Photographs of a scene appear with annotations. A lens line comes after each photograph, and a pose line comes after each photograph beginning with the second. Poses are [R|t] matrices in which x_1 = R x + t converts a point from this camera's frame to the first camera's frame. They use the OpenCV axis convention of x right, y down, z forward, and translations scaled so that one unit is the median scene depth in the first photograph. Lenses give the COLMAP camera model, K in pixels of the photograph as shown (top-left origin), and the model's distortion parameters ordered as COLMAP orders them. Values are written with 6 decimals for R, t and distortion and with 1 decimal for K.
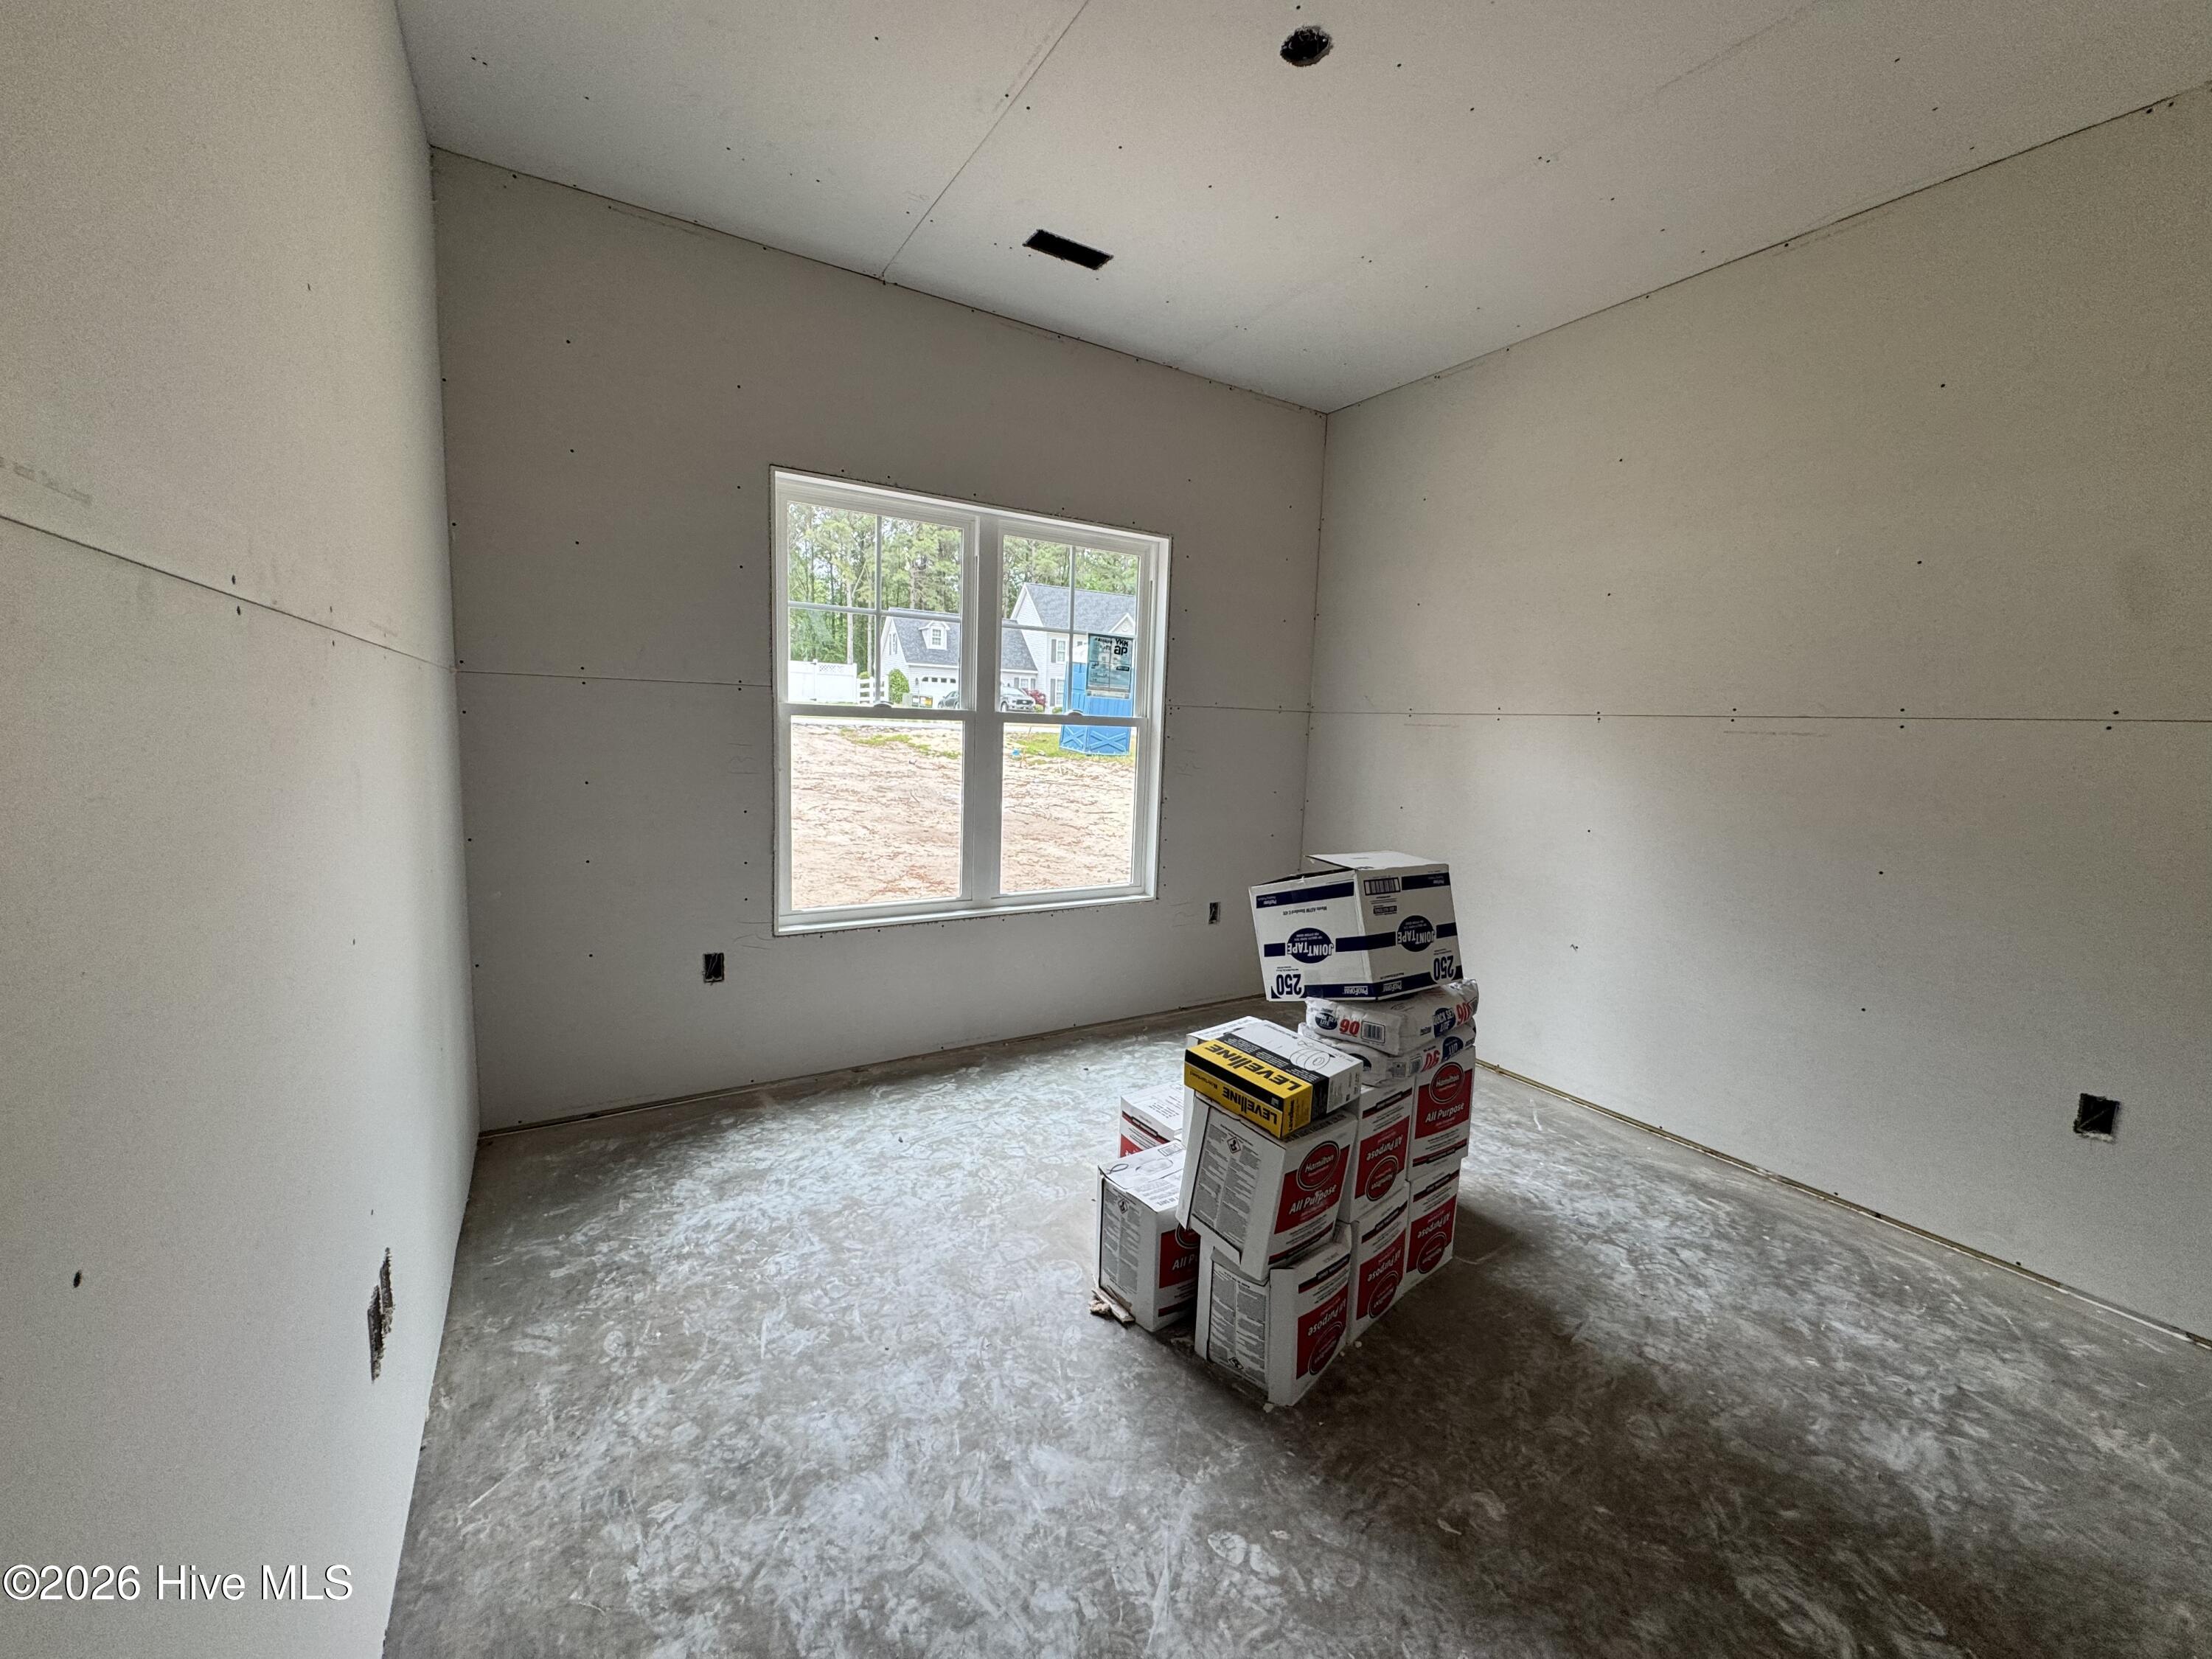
lens RADIAL K [[880.5, 0, 1106.7], [0, 880.5, 825.3], [0, 0, 1]] dist [0.002099, -0.000237]
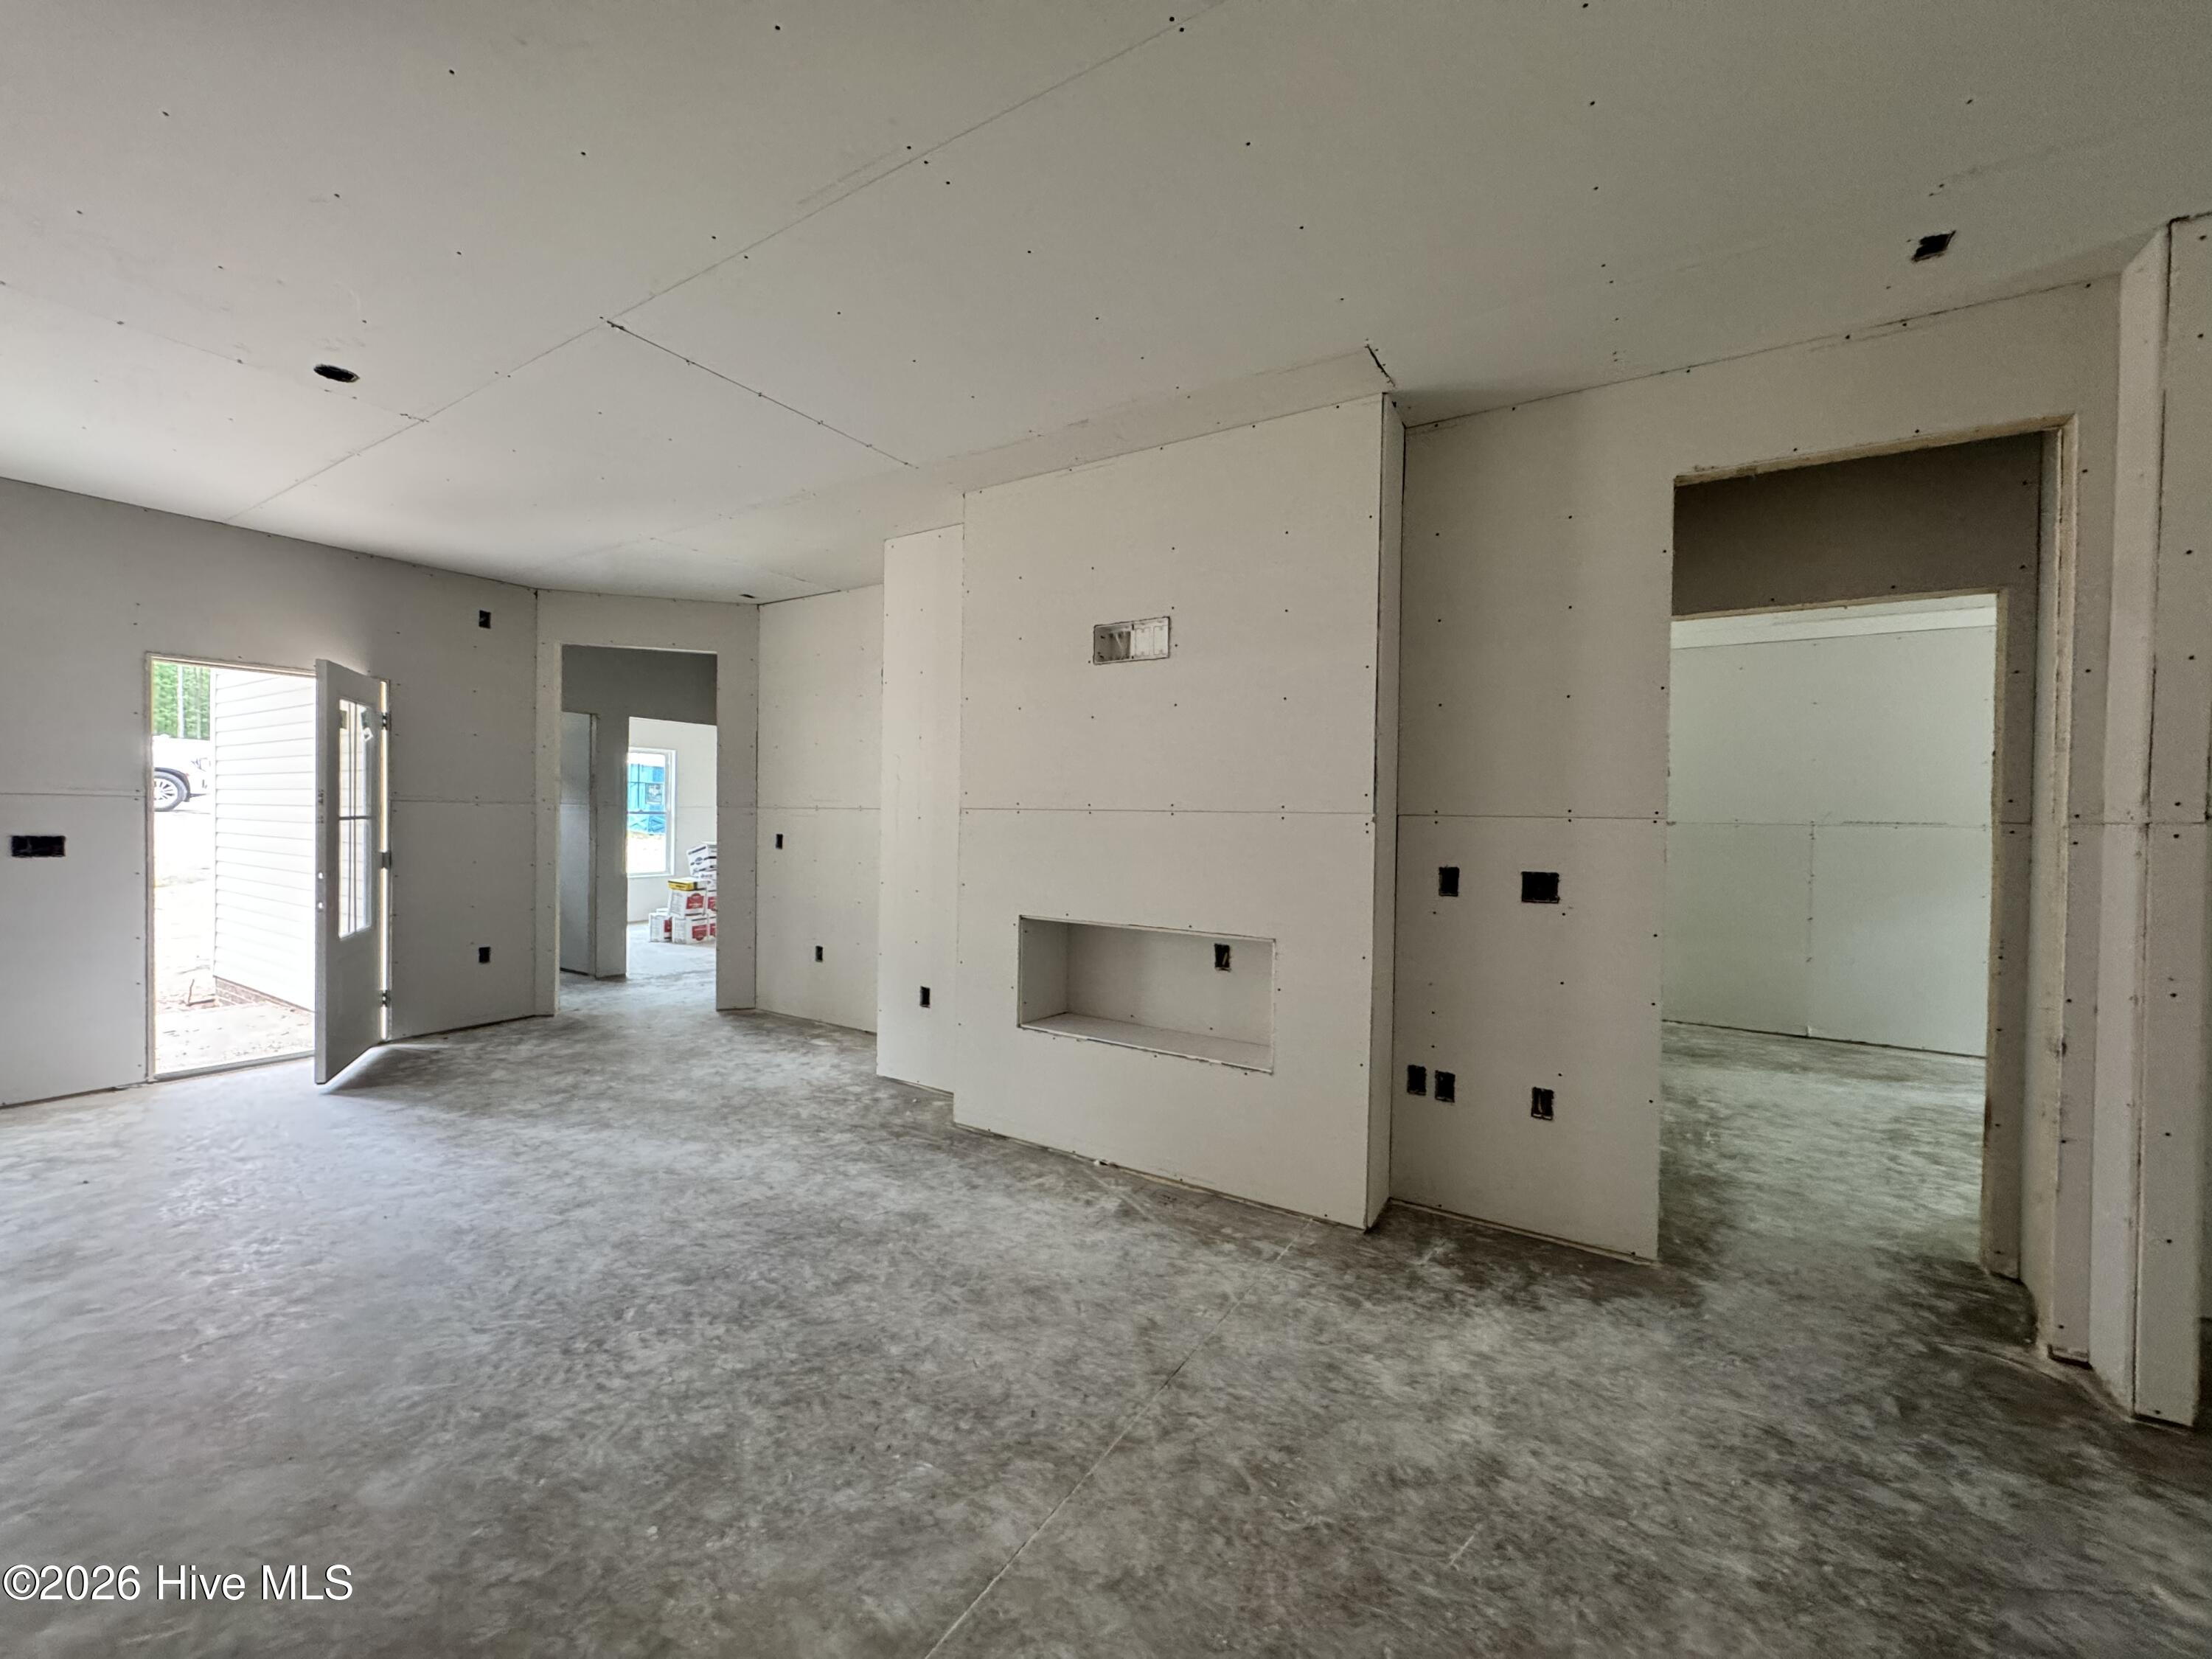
lens RADIAL K [[880.5, 0, 1106.7], [0, 880.5, 825.3], [0, 0, 1]] dist [0.002099, -0.000237]
pose [[0.902031, -0.048692, 0.428916, 0.197104], [0.083284, 0.994580, -0.062241, 0.434130], [-0.423561, 0.091865, 0.901197, -4.268227]]
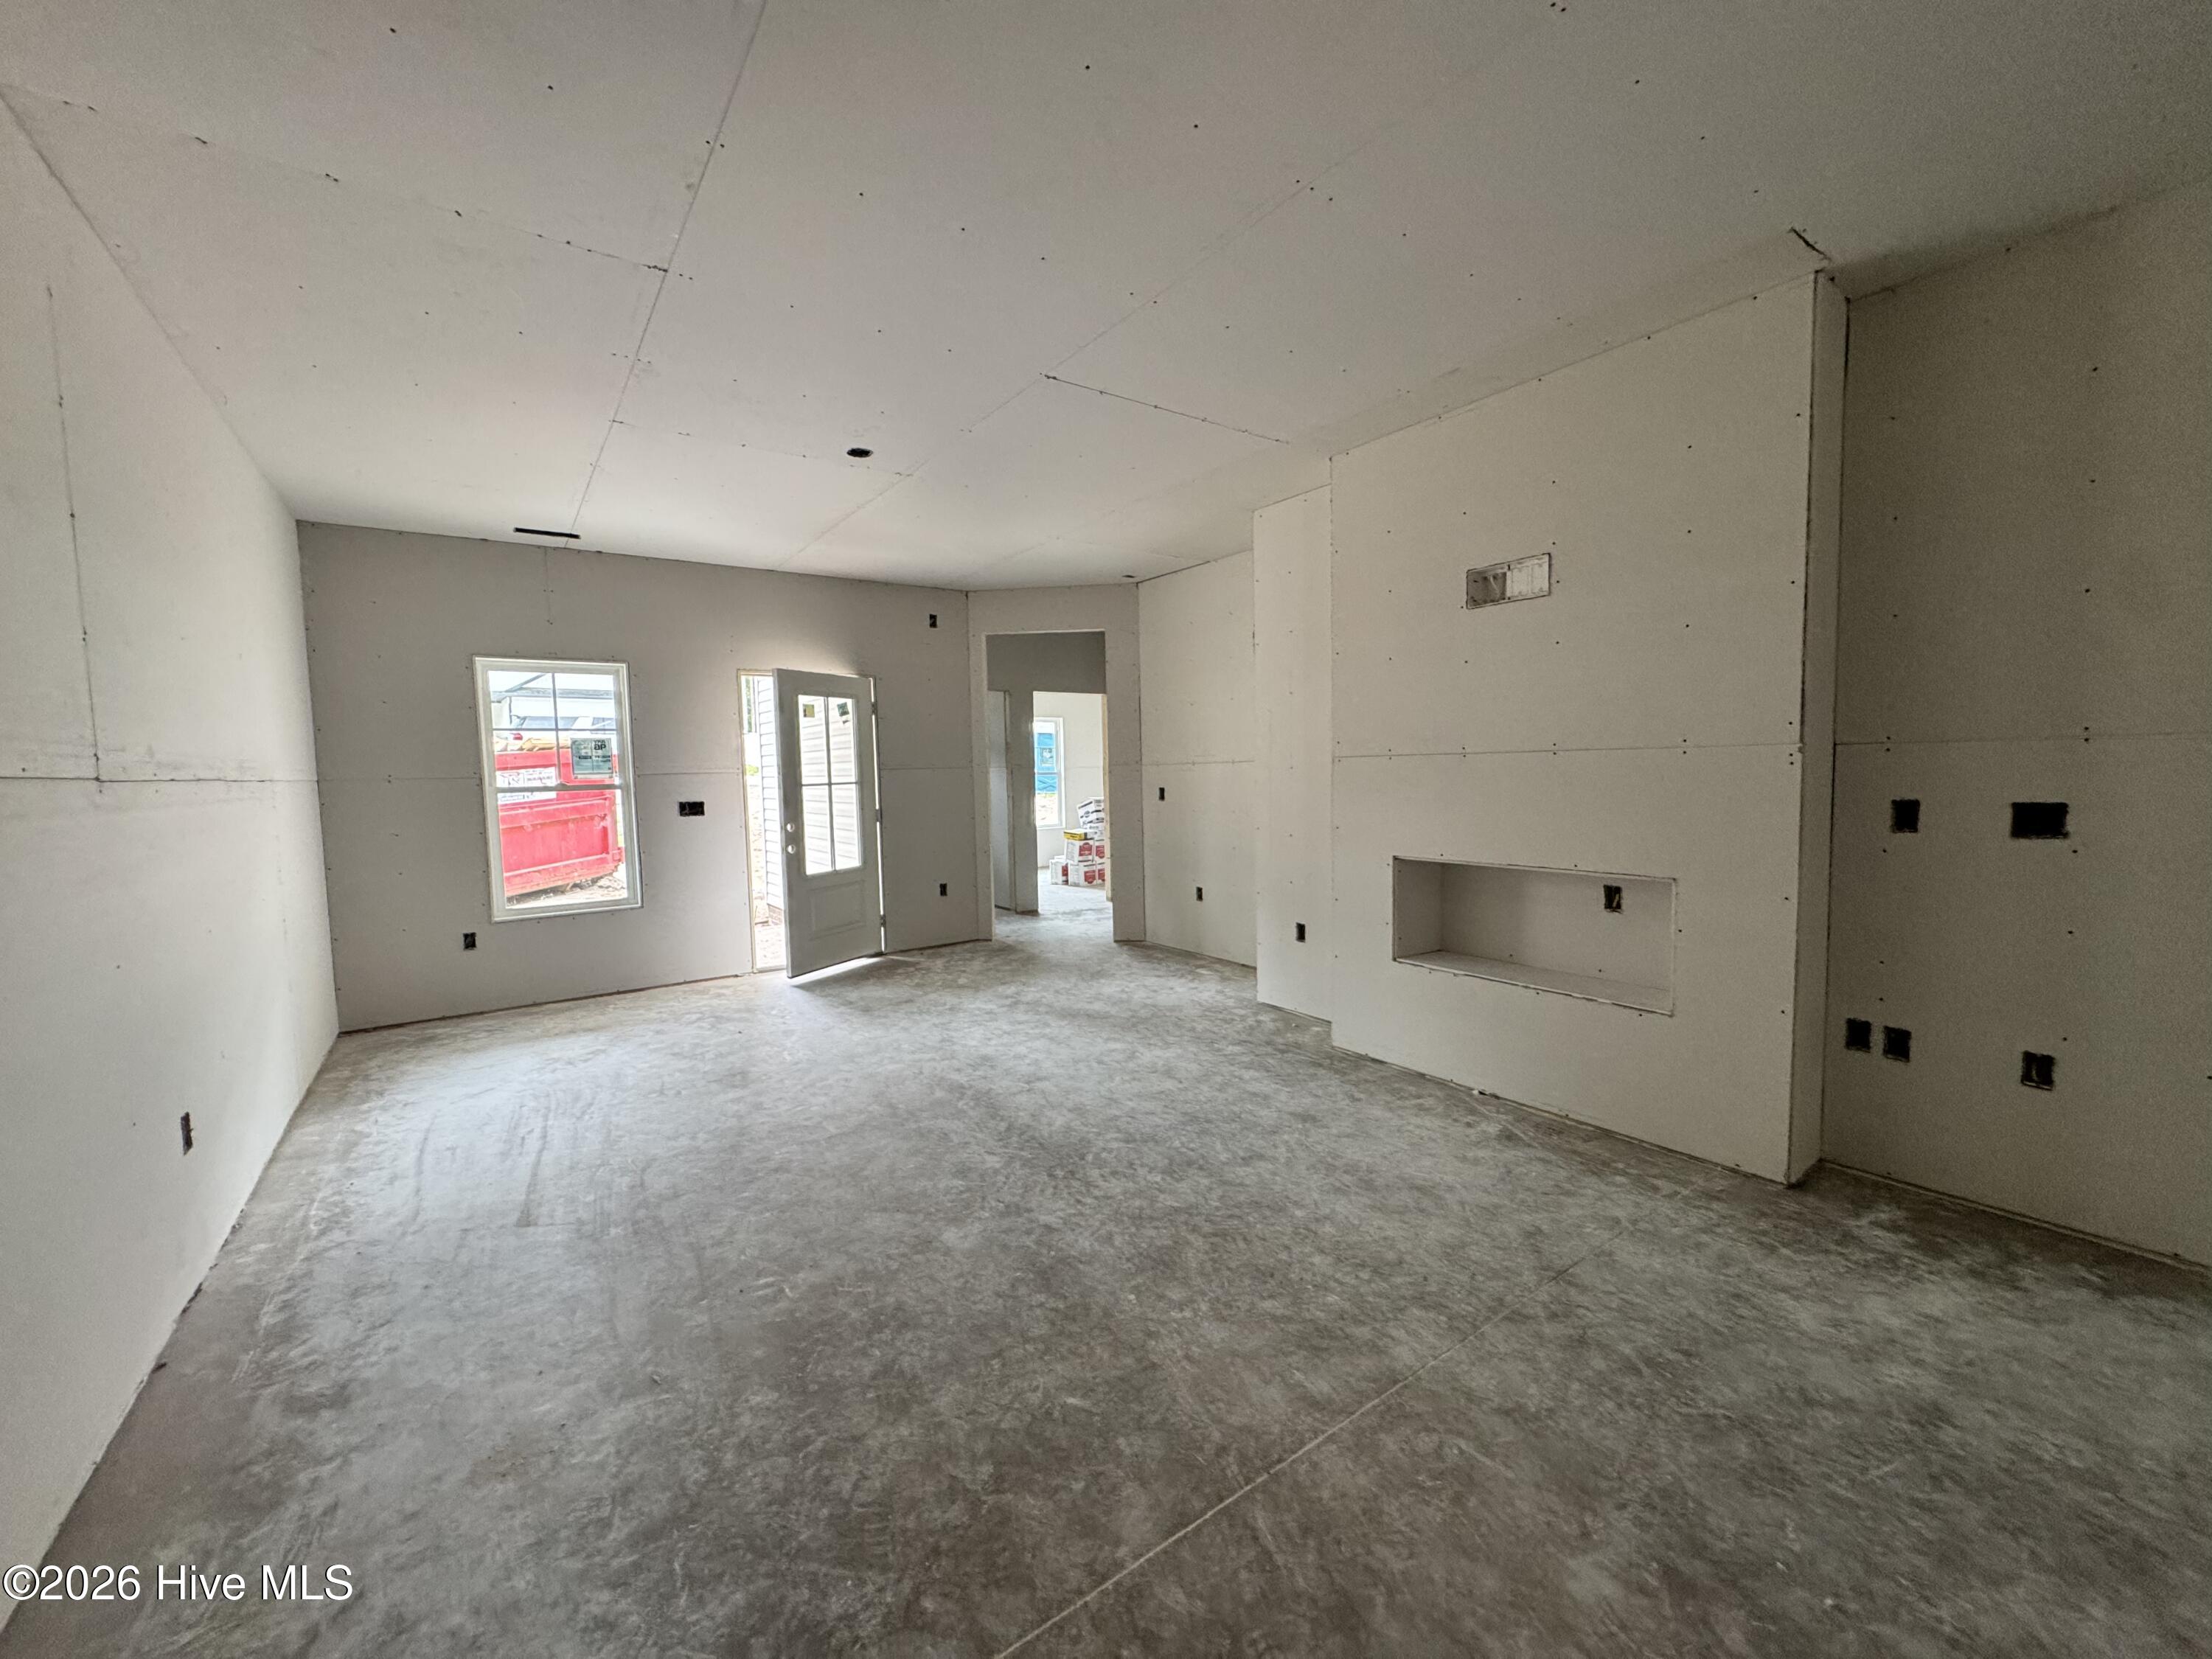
lens RADIAL K [[880.5, 0, 1106.7], [0, 880.5, 825.3], [0, 0, 1]] dist [0.002099, -0.000237]
pose [[0.995445, -0.082680, 0.047472, 0.097473], [0.084710, 0.995501, -0.042455, 0.453051], [-0.043748, 0.046283, 0.997970, -4.429839]]
